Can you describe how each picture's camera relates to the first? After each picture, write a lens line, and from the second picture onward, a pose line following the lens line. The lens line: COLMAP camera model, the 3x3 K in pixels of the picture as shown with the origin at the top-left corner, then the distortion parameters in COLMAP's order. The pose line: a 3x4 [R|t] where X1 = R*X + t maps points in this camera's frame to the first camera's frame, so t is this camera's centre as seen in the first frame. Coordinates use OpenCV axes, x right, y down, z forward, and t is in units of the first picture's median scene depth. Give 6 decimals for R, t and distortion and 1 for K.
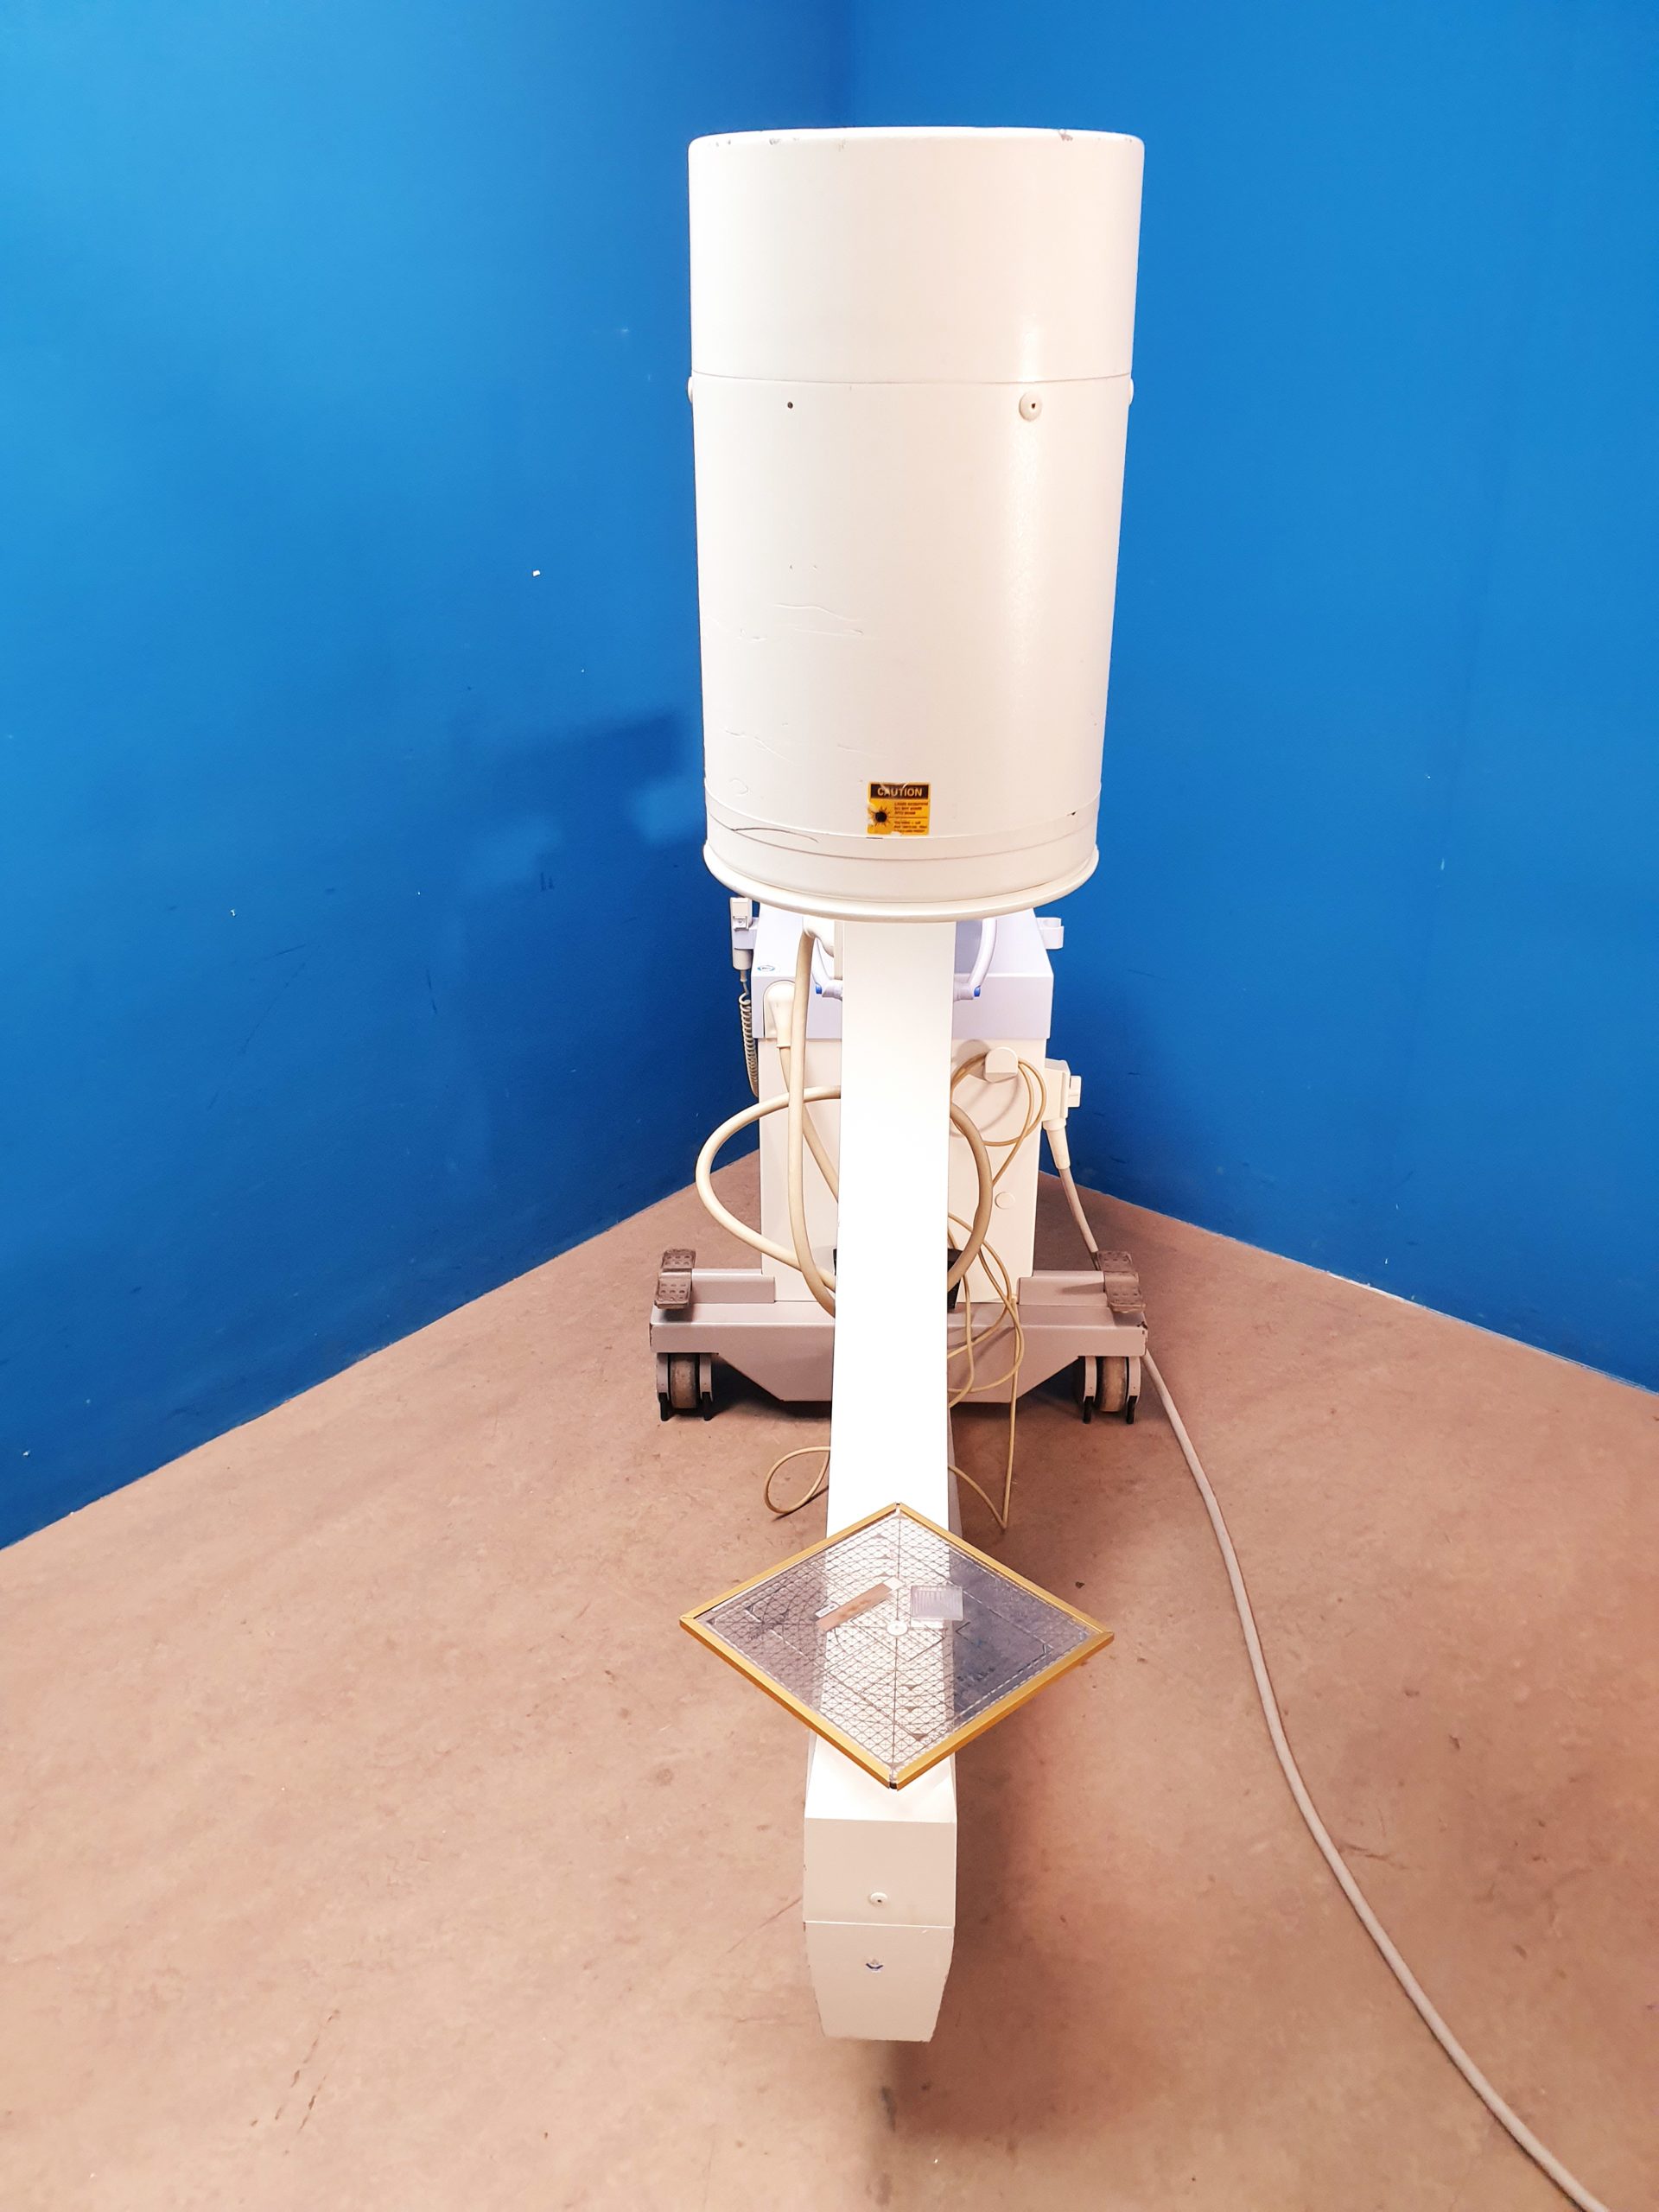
lens RADIAL K [[1700.1, 0, 830.6], [0, 1700.1, 1094.0], [0, 0, 1]] dist [-0.007291, 0.029670]
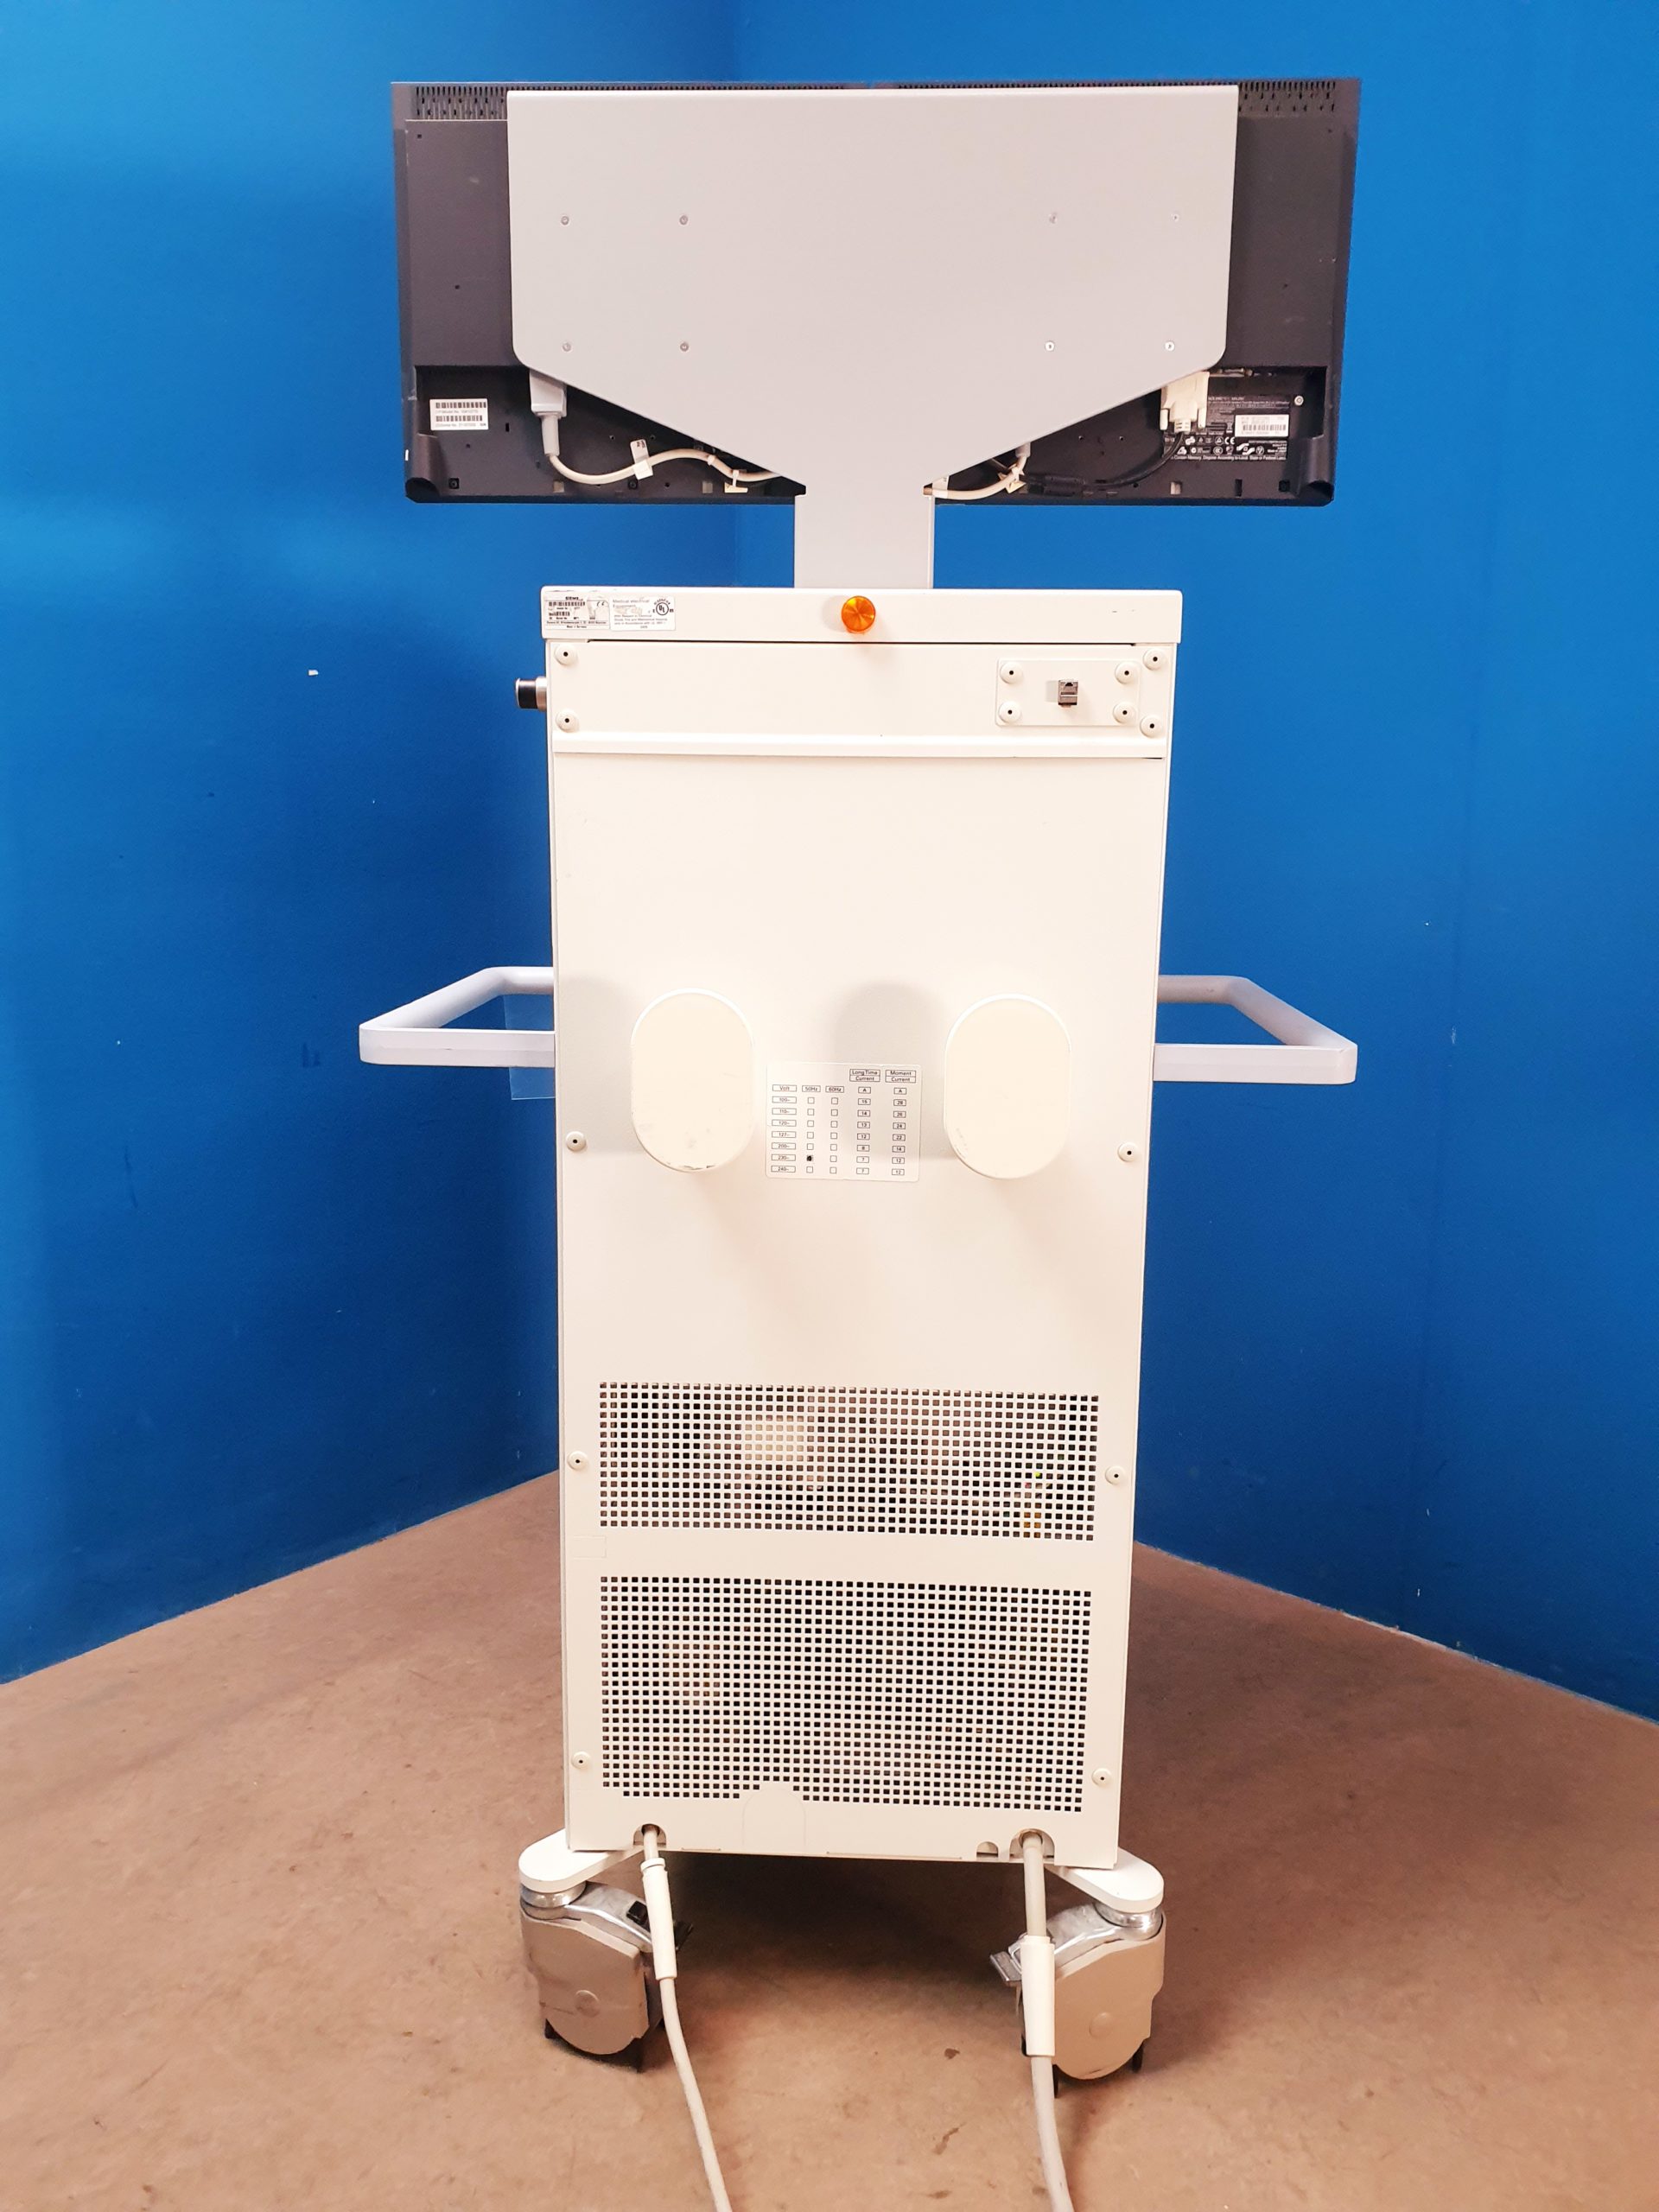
lens RADIAL K [[1700.1, 0, 824.0], [0, 1700.1, 1105.1], [0, 0, 1]] dist [-0.007291, 0.029670]
pose [[0.999619, 0.016119, -0.022415, 0.113726], [-0.021222, 0.967914, -0.250383, 0.113183], [0.017660, 0.250764, 0.967887, 0.317176]]
